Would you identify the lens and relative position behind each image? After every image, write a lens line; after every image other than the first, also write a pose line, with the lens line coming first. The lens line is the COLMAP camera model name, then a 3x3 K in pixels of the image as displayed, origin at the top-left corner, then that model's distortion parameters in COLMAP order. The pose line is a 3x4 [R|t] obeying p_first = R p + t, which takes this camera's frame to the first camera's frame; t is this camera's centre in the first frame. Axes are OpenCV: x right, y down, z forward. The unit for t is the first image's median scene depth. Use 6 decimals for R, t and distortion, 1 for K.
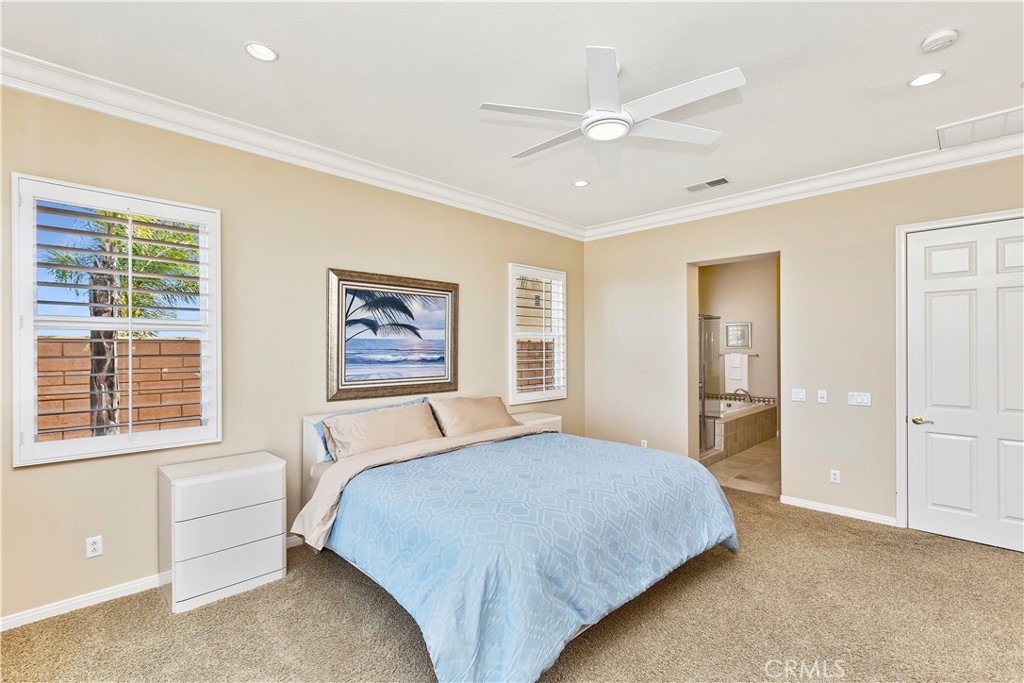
lens RADIAL K [[473.0, 0, 511.6], [0, 473.0, 345.0], [0, 0, 1]] dist [0.017907, -0.003776]
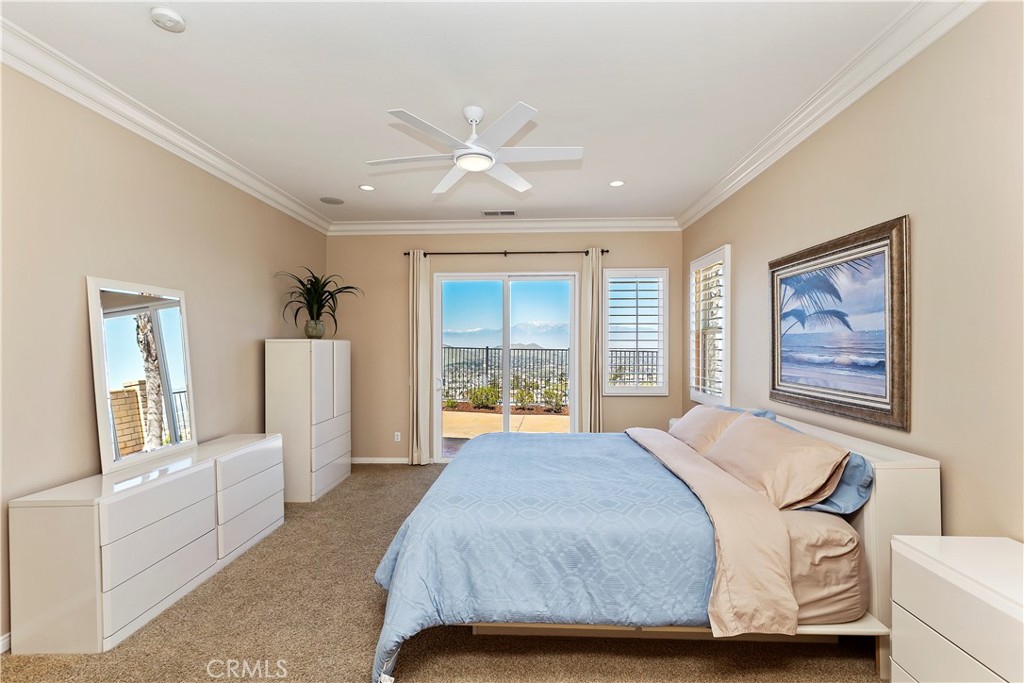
lens RADIAL K [[473.0, 0, 513.3], [0, 473.0, 345.0], [0, 0, 1]] dist [0.017907, -0.003776]
pose [[-0.737573, 0.001385, -0.675266, 0.577388], [0.002606, 0.999996, -0.000796, 0.005713], [0.675262, -0.002347, -0.737574, 1.196091]]
